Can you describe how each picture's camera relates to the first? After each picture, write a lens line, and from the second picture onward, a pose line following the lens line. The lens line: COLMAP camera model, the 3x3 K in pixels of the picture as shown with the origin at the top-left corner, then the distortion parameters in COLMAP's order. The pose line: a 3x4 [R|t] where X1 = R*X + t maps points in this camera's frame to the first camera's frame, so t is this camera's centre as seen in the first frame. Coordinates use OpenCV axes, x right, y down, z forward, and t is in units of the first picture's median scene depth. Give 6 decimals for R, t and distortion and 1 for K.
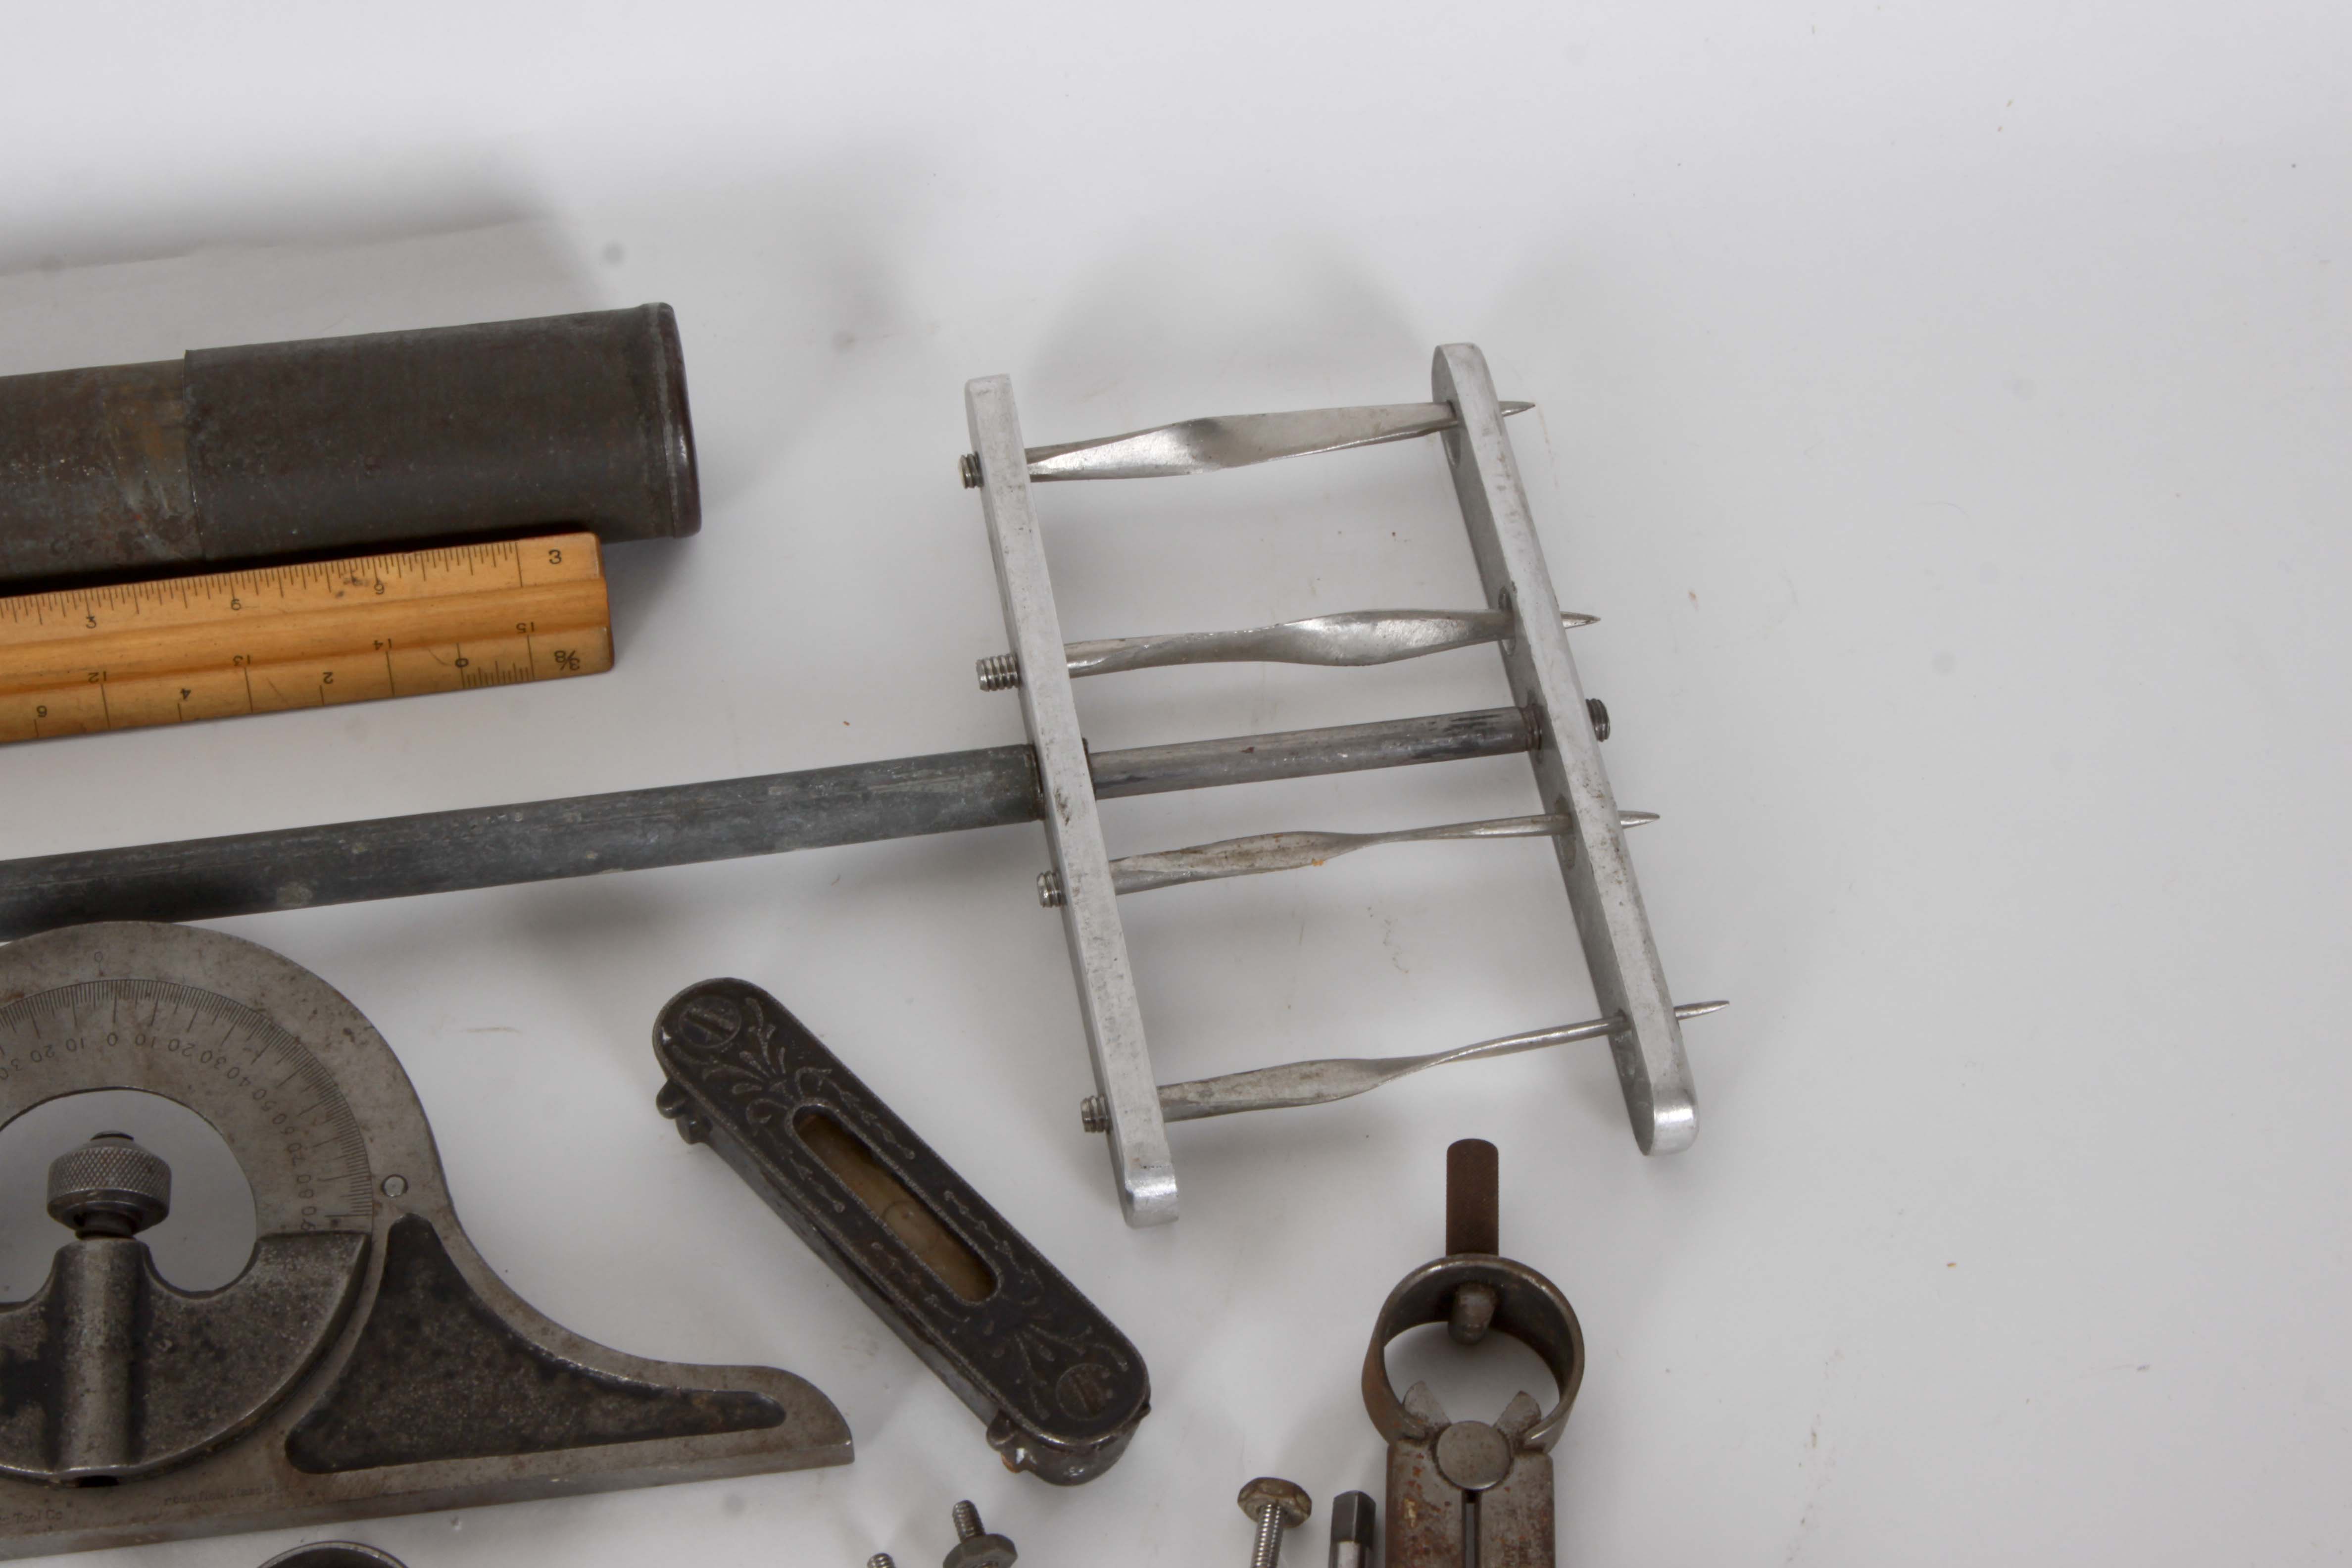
lens RADIAL K [[4340.4, 0, 1199.9], [0, 4340.4, 796.9], [0, 0, 1]] dist [0.015693, 0.000000]
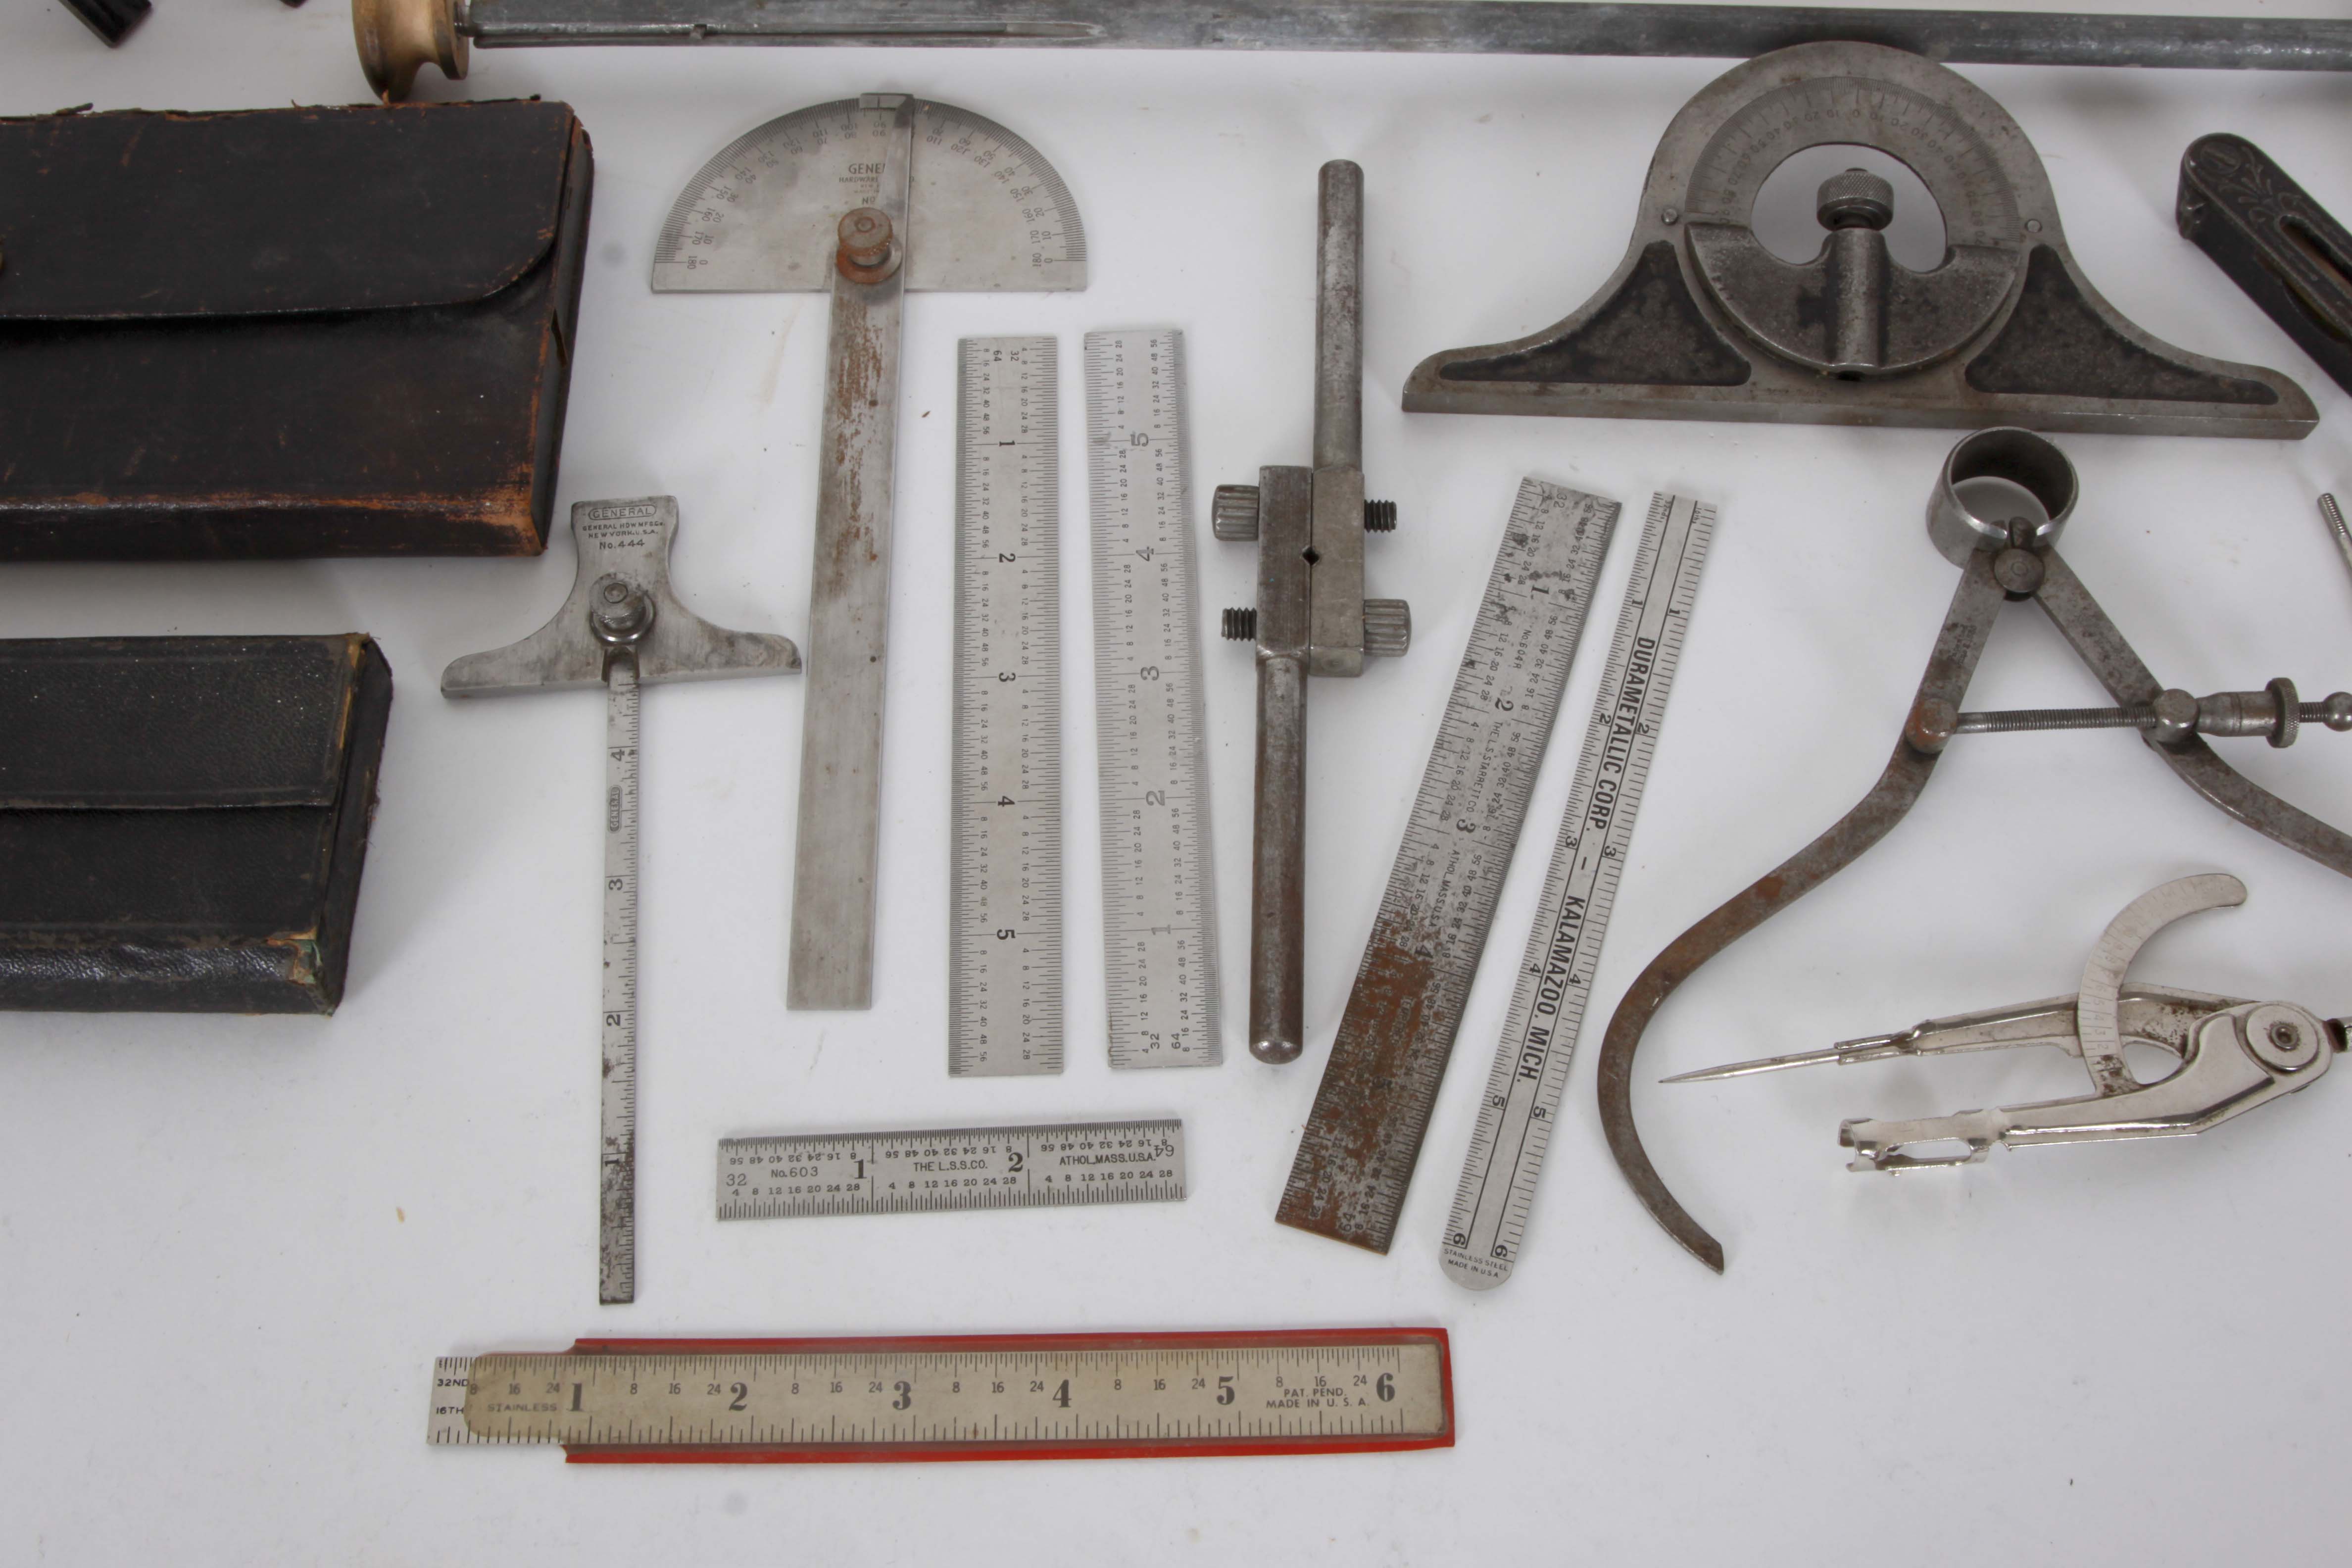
lens RADIAL K [[2902.6, 0, 1199.4], [0, 2902.6, 781.0], [0, 0, 1]] dist [-0.093109, 0.000000]
pose [[0.983713, 0.140304, -0.112353, -0.333668], [-0.123261, 0.981507, 0.146462, 0.169829], [0.130825, -0.130228, 0.982815, -0.081550]]
